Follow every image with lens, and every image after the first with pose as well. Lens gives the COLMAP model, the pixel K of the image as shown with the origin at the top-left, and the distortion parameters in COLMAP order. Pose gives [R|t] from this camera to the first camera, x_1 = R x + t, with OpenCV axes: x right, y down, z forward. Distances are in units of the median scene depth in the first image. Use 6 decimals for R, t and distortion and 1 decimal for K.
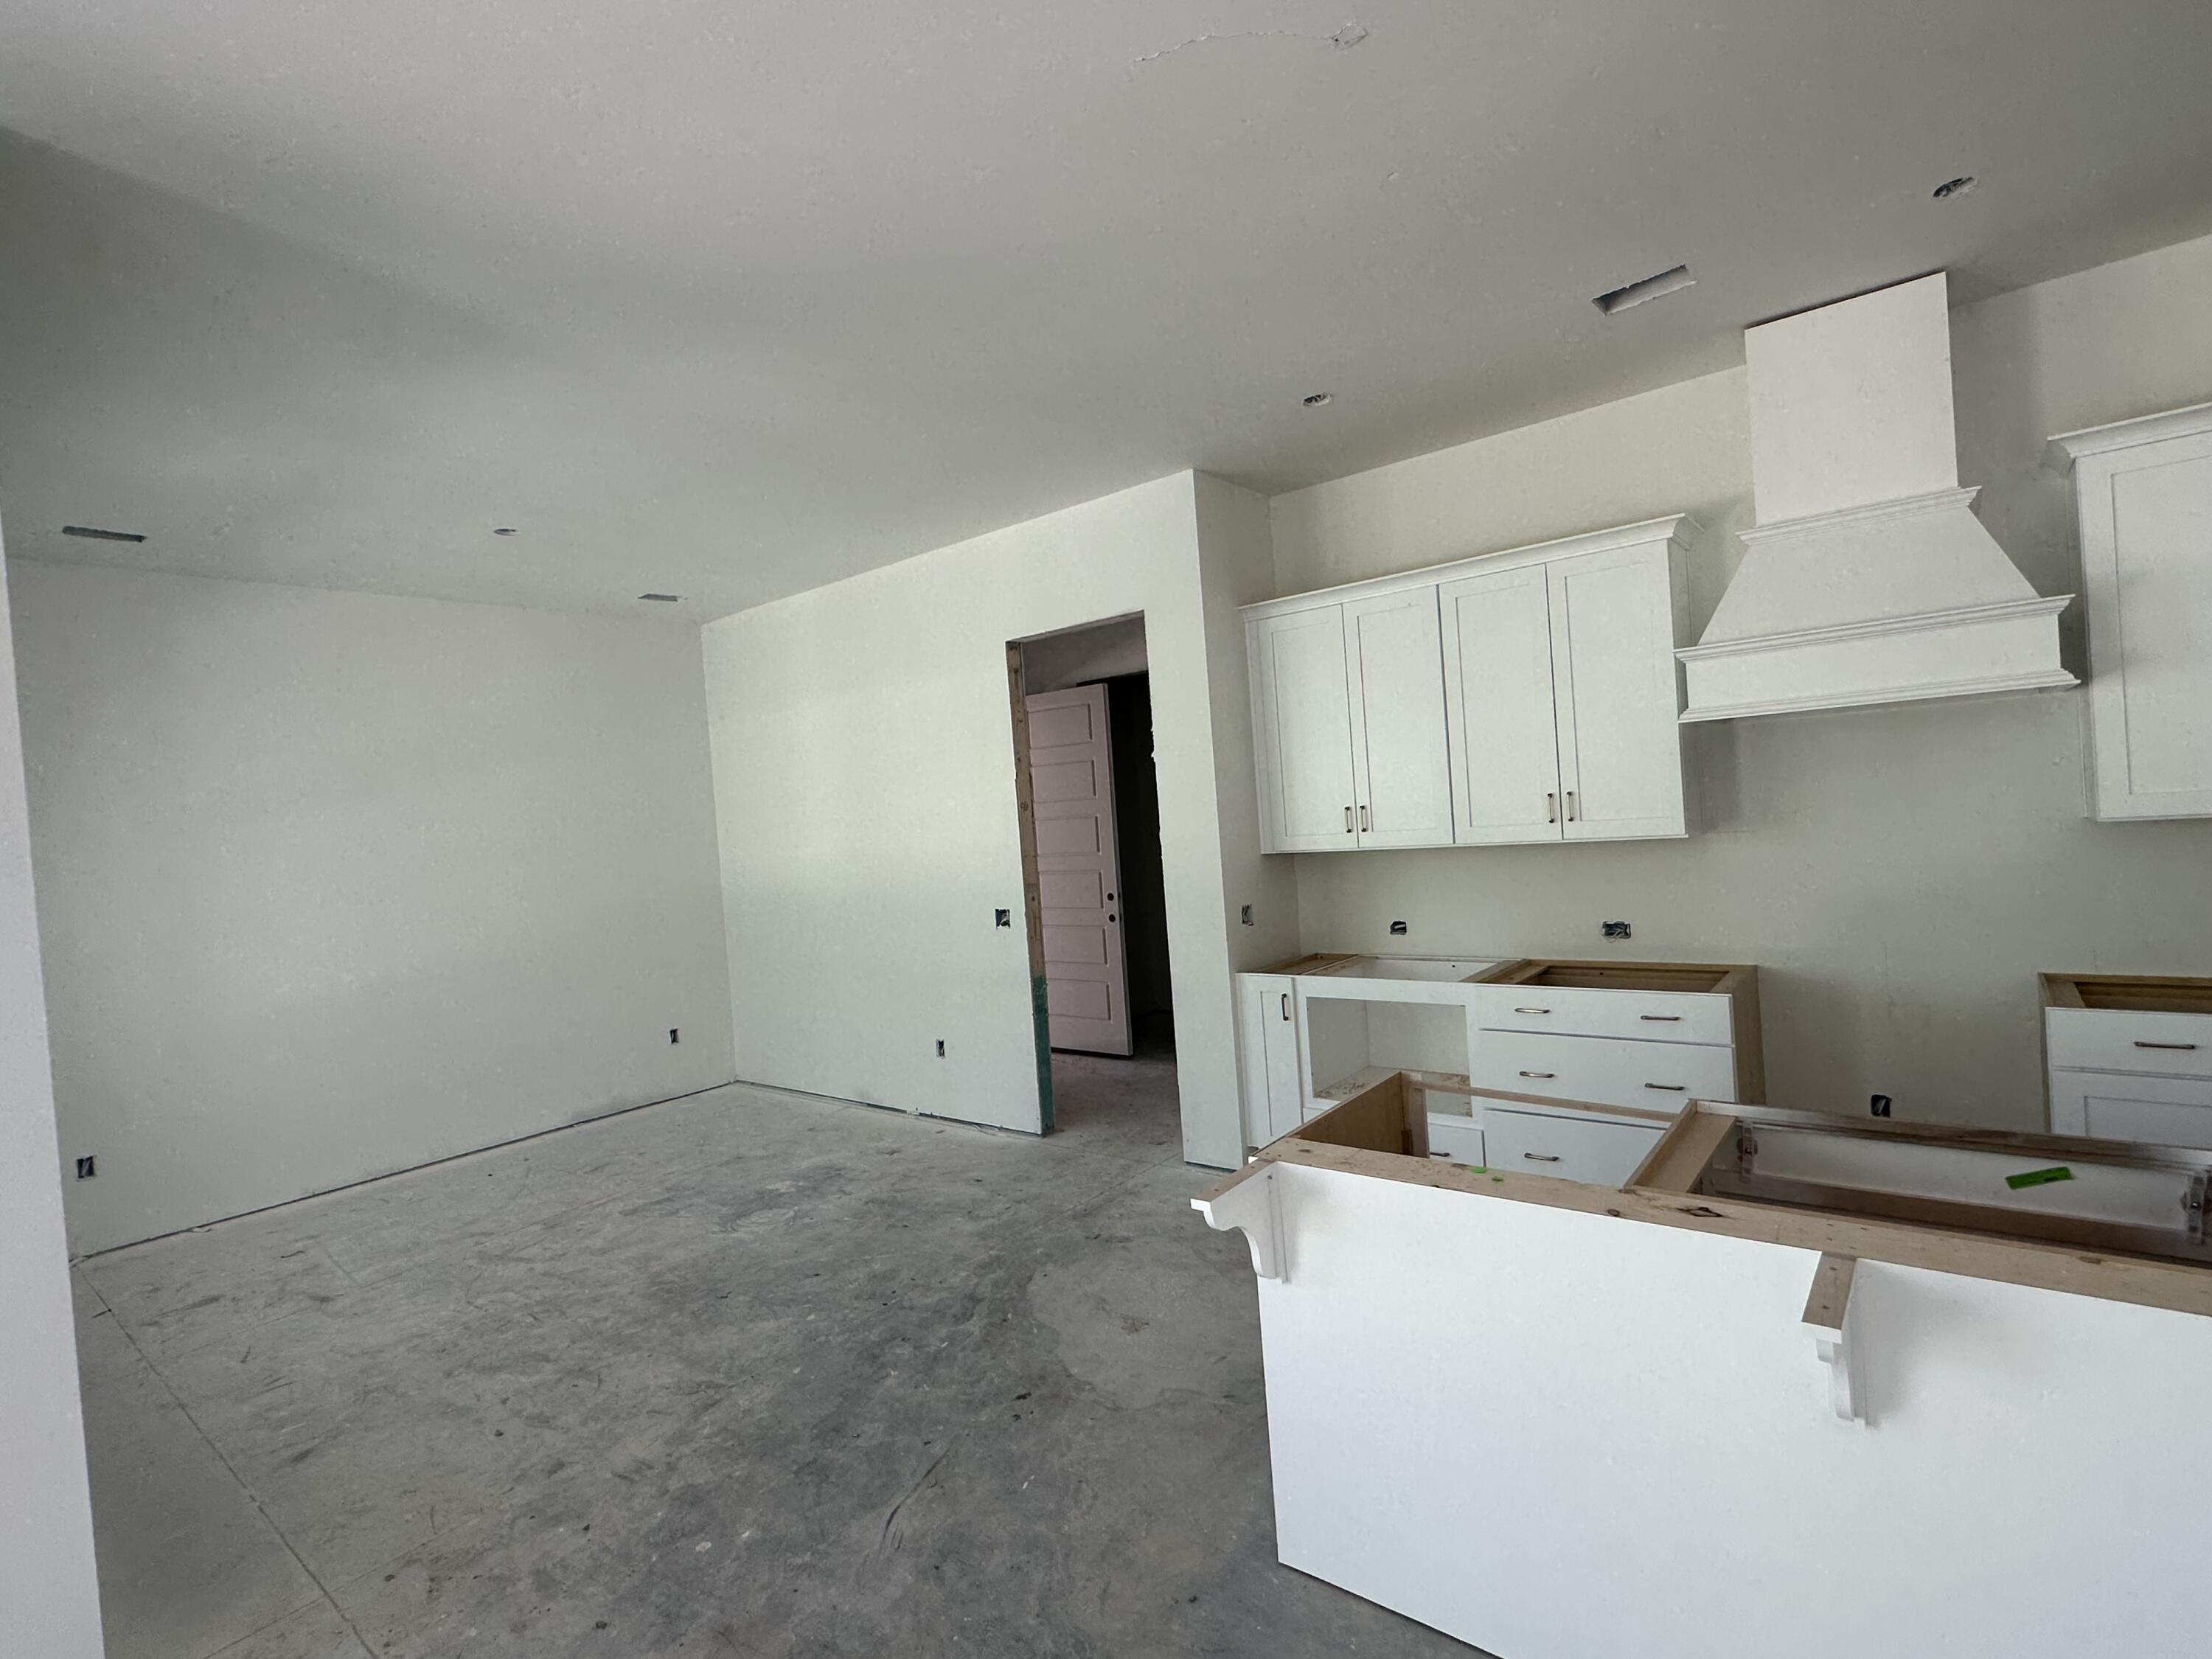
lens RADIAL K [[1052.2, 0, 1116.8], [0, 1052.2, 829.4], [0, 0, 1]] dist [-0.002228, -0.001608]
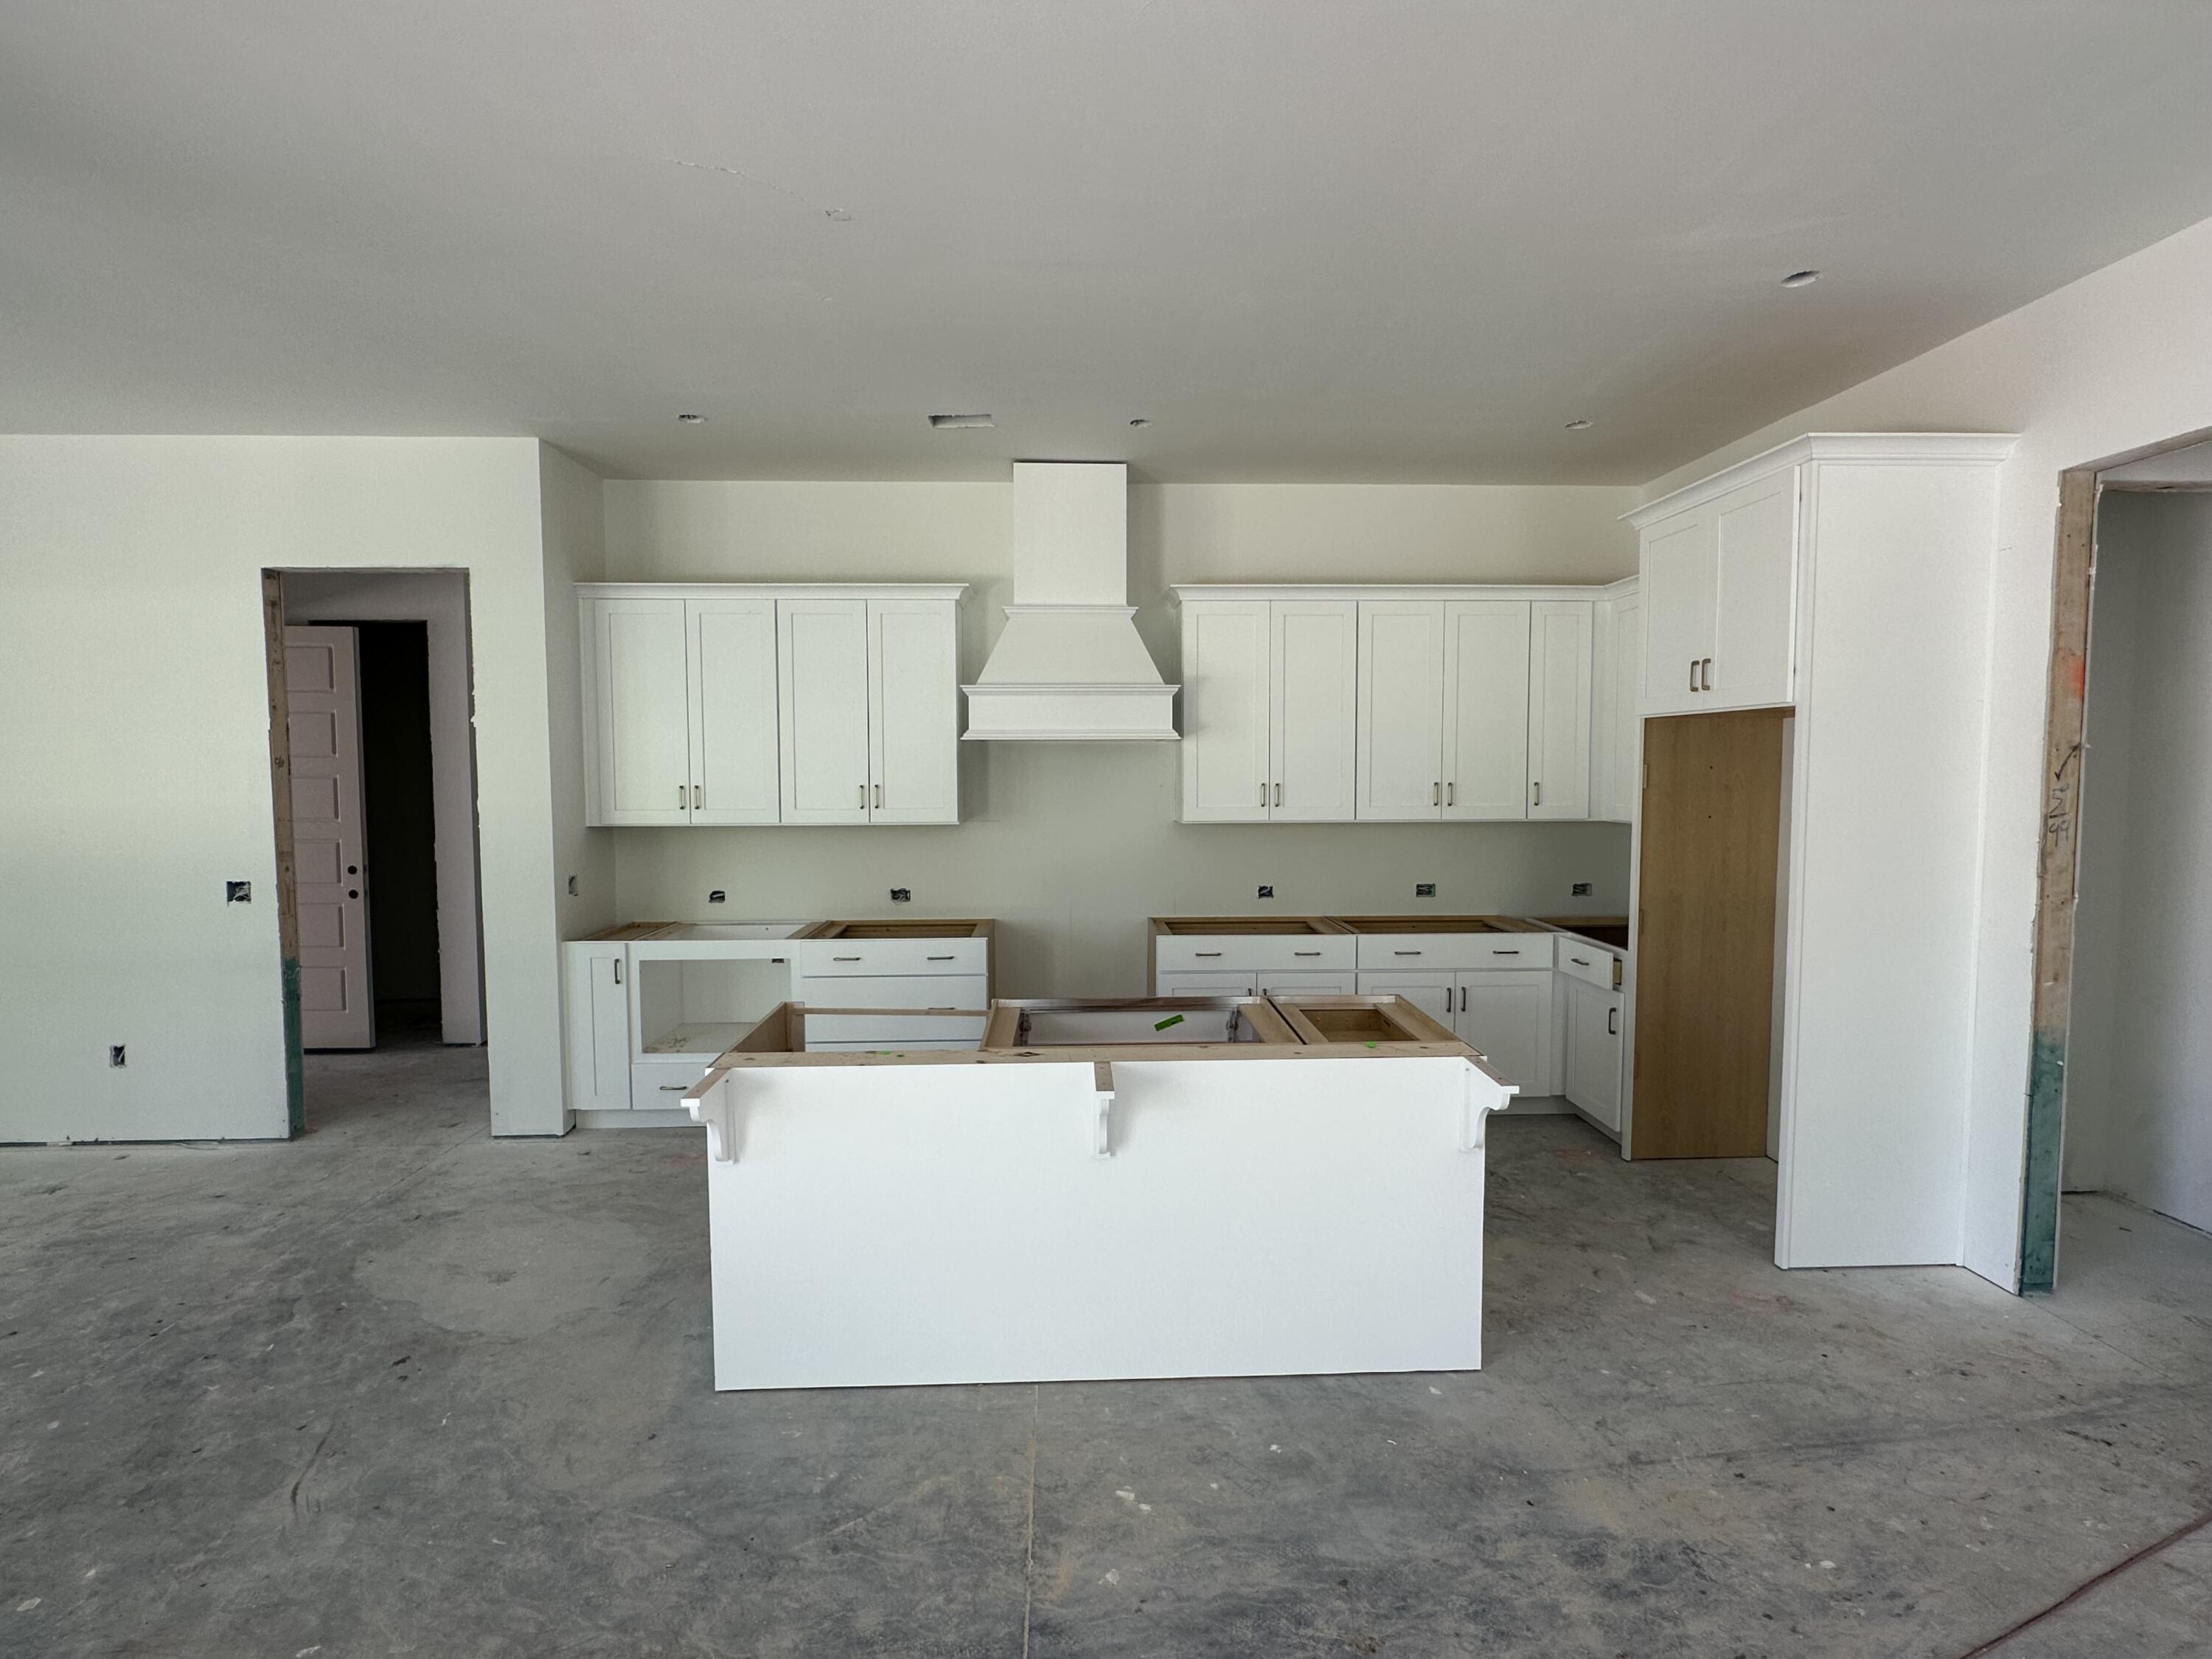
lens RADIAL K [[1052.2, 0, 1100.4], [0, 1052.2, 828.5], [0, 0, 1]] dist [-0.002228, -0.001608]
pose [[0.752170, 0.033110, 0.658137, -0.208651], [-0.042264, 0.999105, -0.001961, 0.008071], [-0.657613, -0.026341, 0.752896, -0.134616]]
